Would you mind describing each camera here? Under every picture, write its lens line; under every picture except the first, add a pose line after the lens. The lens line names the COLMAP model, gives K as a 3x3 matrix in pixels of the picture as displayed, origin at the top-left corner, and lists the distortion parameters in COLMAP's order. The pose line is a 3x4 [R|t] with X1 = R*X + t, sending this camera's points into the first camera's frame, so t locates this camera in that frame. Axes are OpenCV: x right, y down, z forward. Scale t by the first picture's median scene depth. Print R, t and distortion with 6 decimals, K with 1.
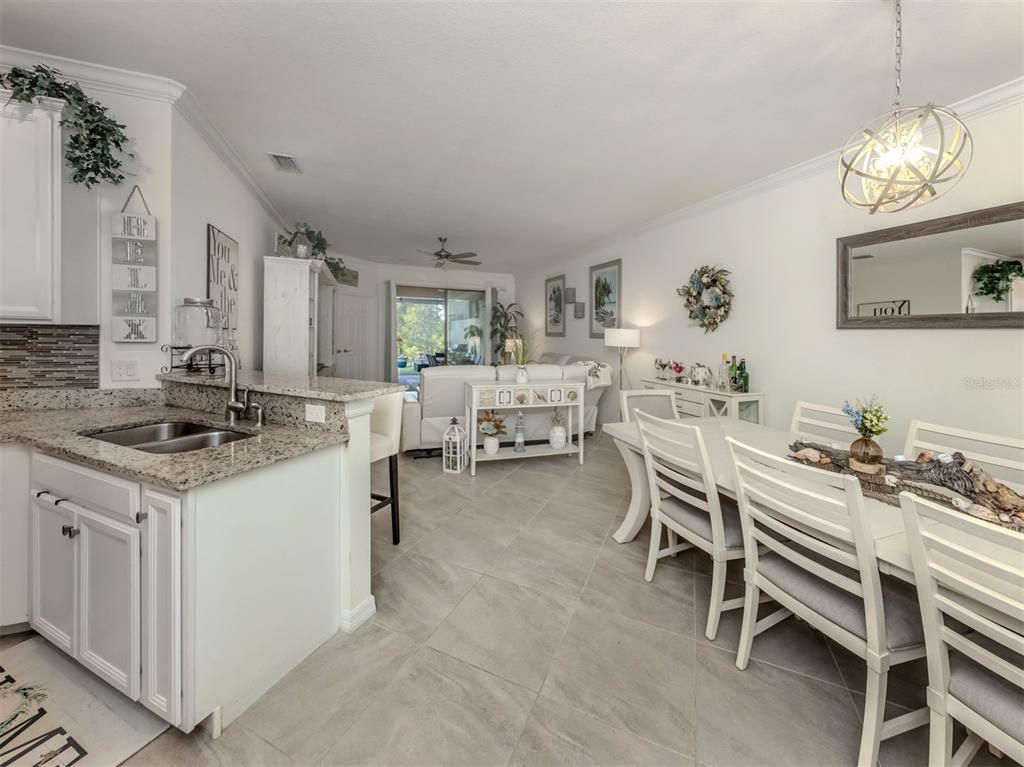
lens RADIAL K [[372.5, 0, 516.6], [0, 372.5, 347.3], [0, 0, 1]] dist [0.000812, 0.000178]
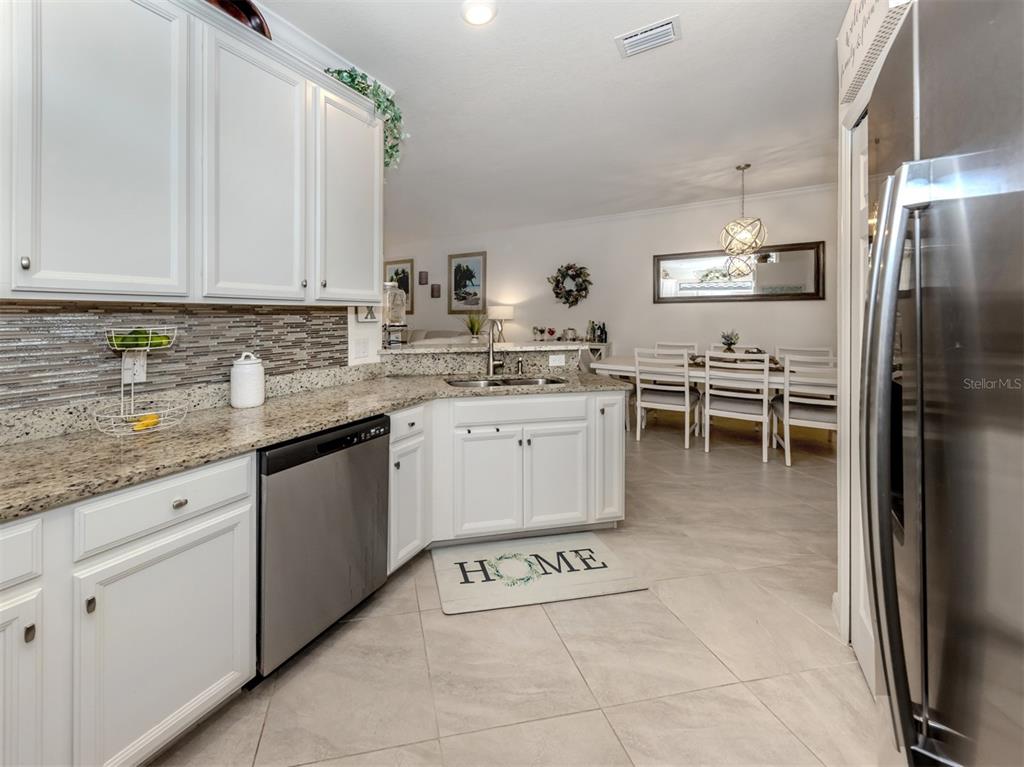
lens RADIAL K [[383.0, 0, 454.9], [0, 383.0, 311.2], [0, 0, 1]] dist [0.002065, 0.000115]
pose [[0.835094, -0.021945, 0.549669, -0.792107], [0.043857, 0.998679, -0.026759, -0.002302], [-0.548356, 0.046453, 0.834954, -0.055213]]
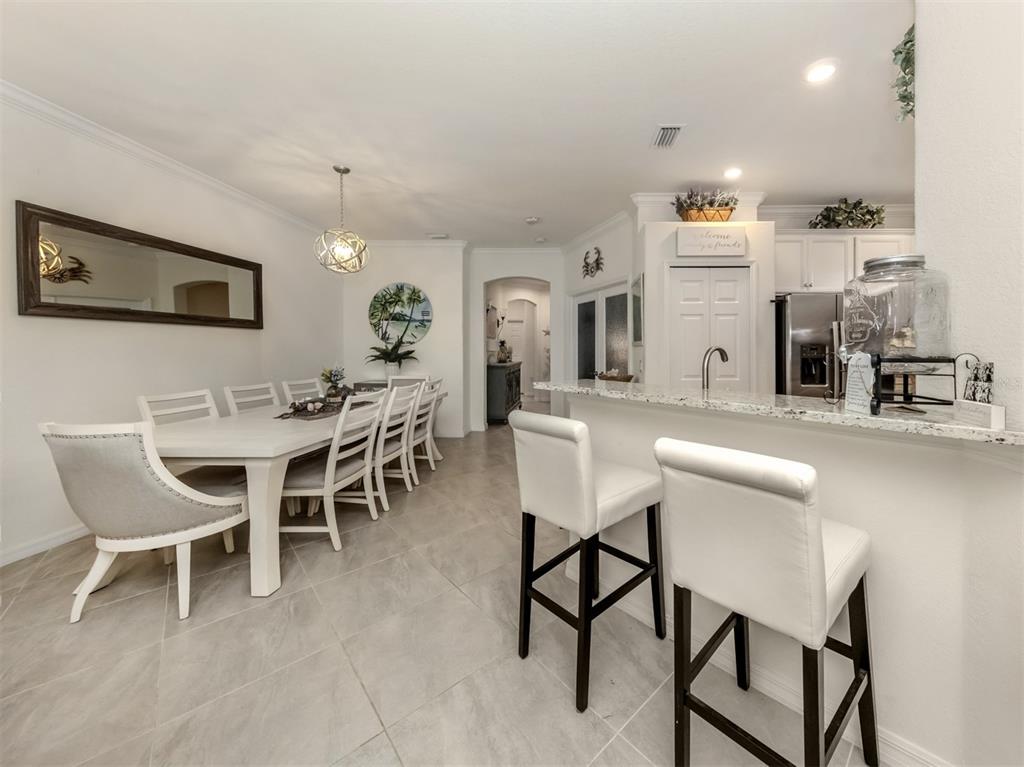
lens RADIAL K [[372.5, 0, 565.0], [0, 372.5, 351.4], [0, 0, 1]] dist [0.000812, 0.000178]
pose [[-0.914147, -0.021864, 0.404792, -0.407816], [-0.003019, 0.998884, 0.047133, -0.016179], [-0.405371, 0.041864, -0.913193, 0.989913]]
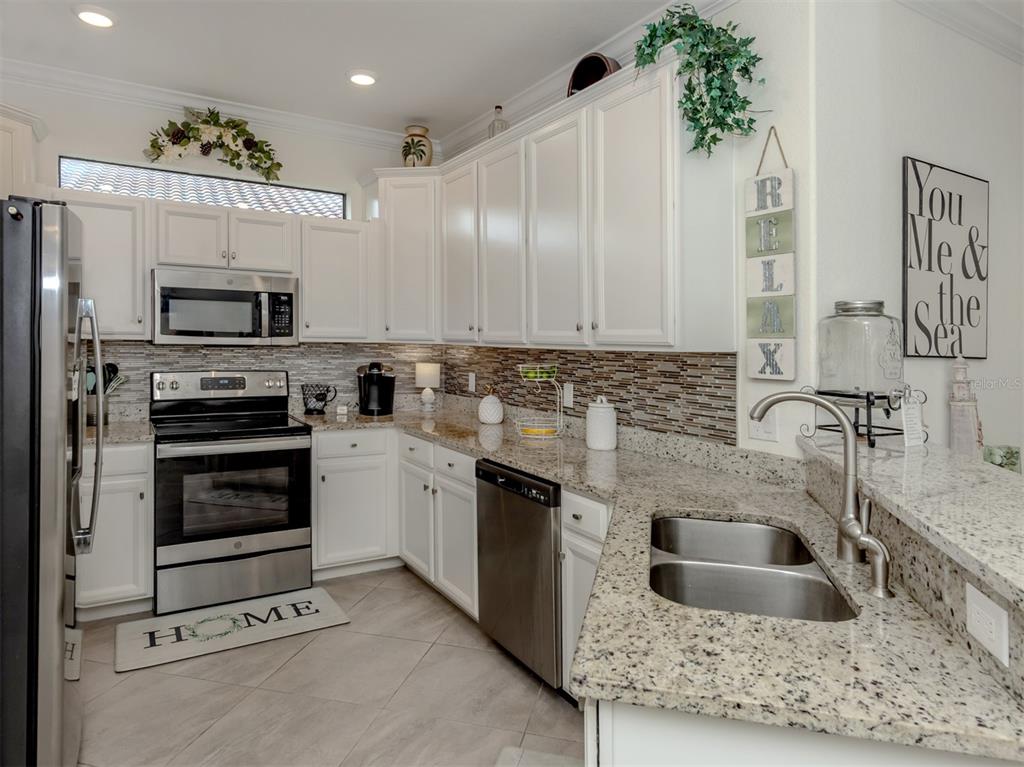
lens RADIAL K [[639.9, 0, 507.6], [0, 639.9, 349.8], [0, 0, 1]] dist [0.005230, -0.000184]
pose [[0.164365, -0.007823, -0.986369, -0.025139], [-0.049487, 0.998644, -0.016167, -0.013569], [0.985158, 0.051470, 0.163755, 0.216448]]
